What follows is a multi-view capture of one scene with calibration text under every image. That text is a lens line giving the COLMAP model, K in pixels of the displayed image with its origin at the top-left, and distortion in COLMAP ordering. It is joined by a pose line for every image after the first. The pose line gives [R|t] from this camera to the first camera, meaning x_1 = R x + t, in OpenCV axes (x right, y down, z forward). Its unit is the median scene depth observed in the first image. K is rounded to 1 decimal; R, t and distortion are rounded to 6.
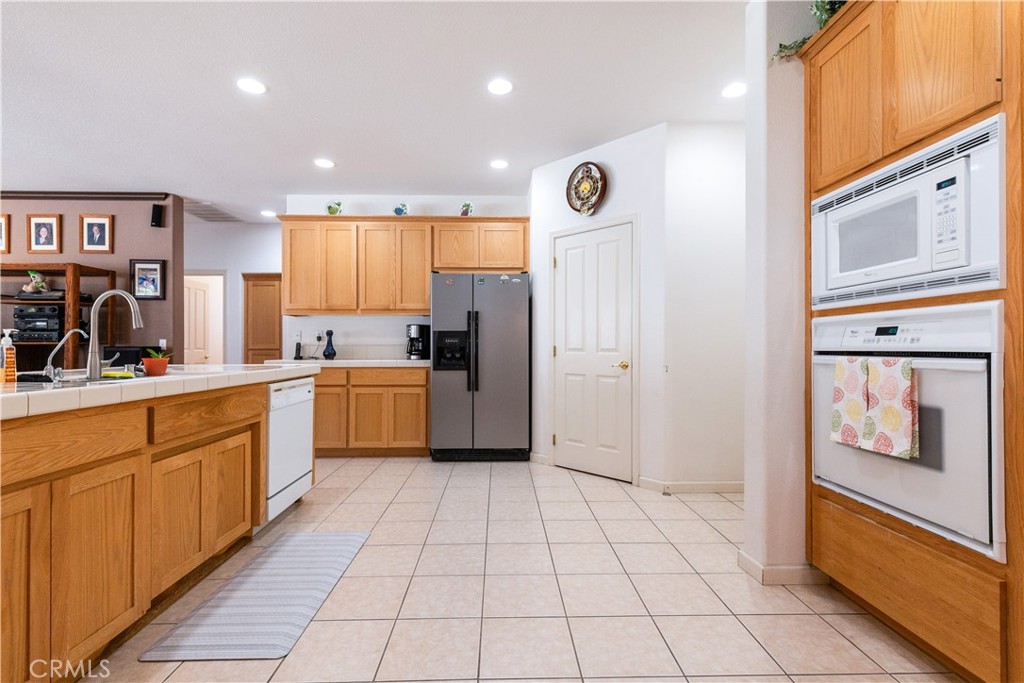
lens RADIAL K [[458.7, 0, 512.7], [0, 458.7, 345.4], [0, 0, 1]] dist [-0.002203, -0.000876]
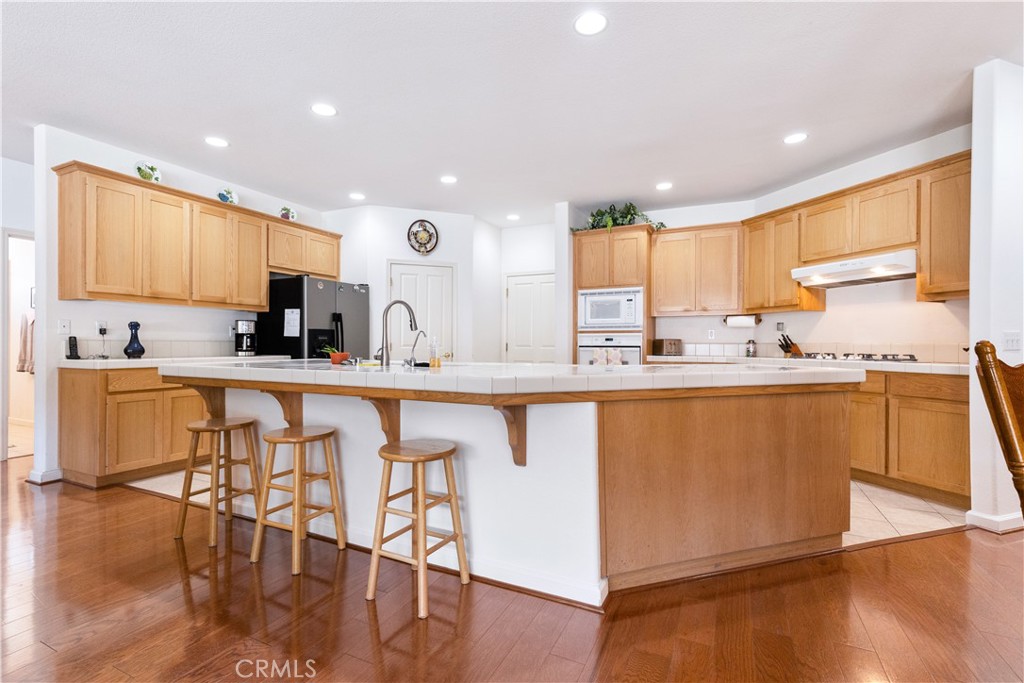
lens RADIAL K [[458.7, 0, 522.4], [0, 458.7, 346.9], [0, 0, 1]] dist [-0.002203, -0.000876]
pose [[0.442843, -0.003338, 0.896593, -1.969437], [-0.006911, 0.999951, 0.007136, 0.001293], [-0.896572, -0.009356, 0.442798, 0.095757]]
